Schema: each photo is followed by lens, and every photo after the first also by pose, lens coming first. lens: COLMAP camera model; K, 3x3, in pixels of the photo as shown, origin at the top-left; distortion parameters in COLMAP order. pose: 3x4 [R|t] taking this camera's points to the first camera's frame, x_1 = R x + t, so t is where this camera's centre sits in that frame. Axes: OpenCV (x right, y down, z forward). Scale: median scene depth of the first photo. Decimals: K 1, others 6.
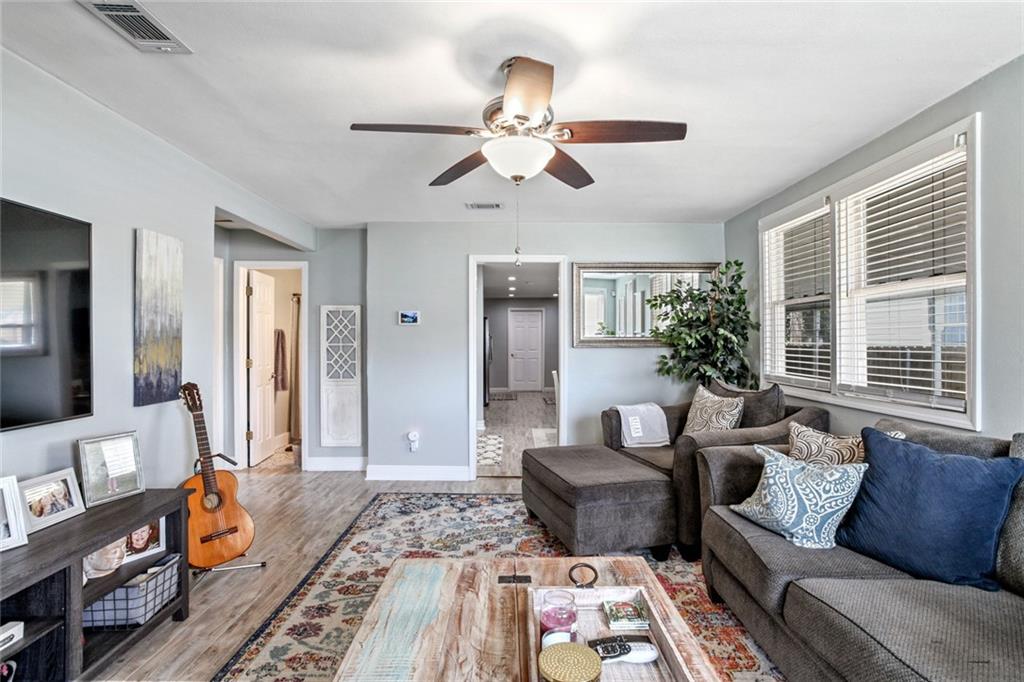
lens RADIAL K [[491.1, 0, 516.9], [0, 491.1, 341.7], [0, 0, 1]] dist [0.000214, 0.000338]
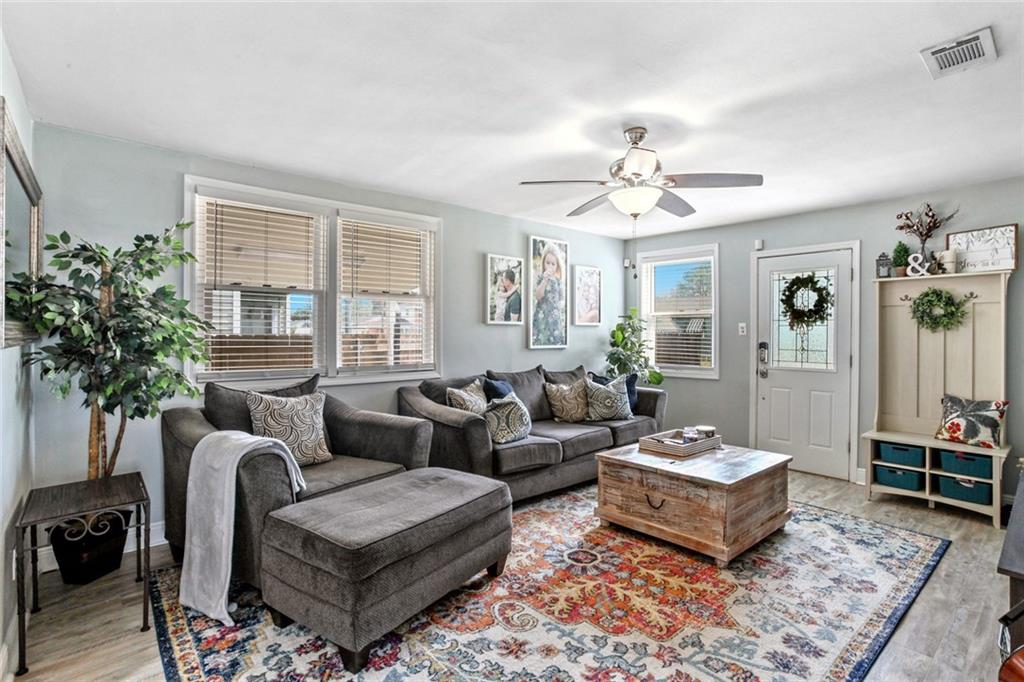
lens RADIAL K [[491.1, 0, 517.8], [0, 491.1, 335.9], [0, 0, 1]] dist [0.000214, 0.000338]
pose [[-0.649211, -0.007839, 0.760568, -0.723092], [-0.004445, 0.999969, 0.006512, 0.000994], [-0.760595, 0.000847, -0.649226, 1.854387]]
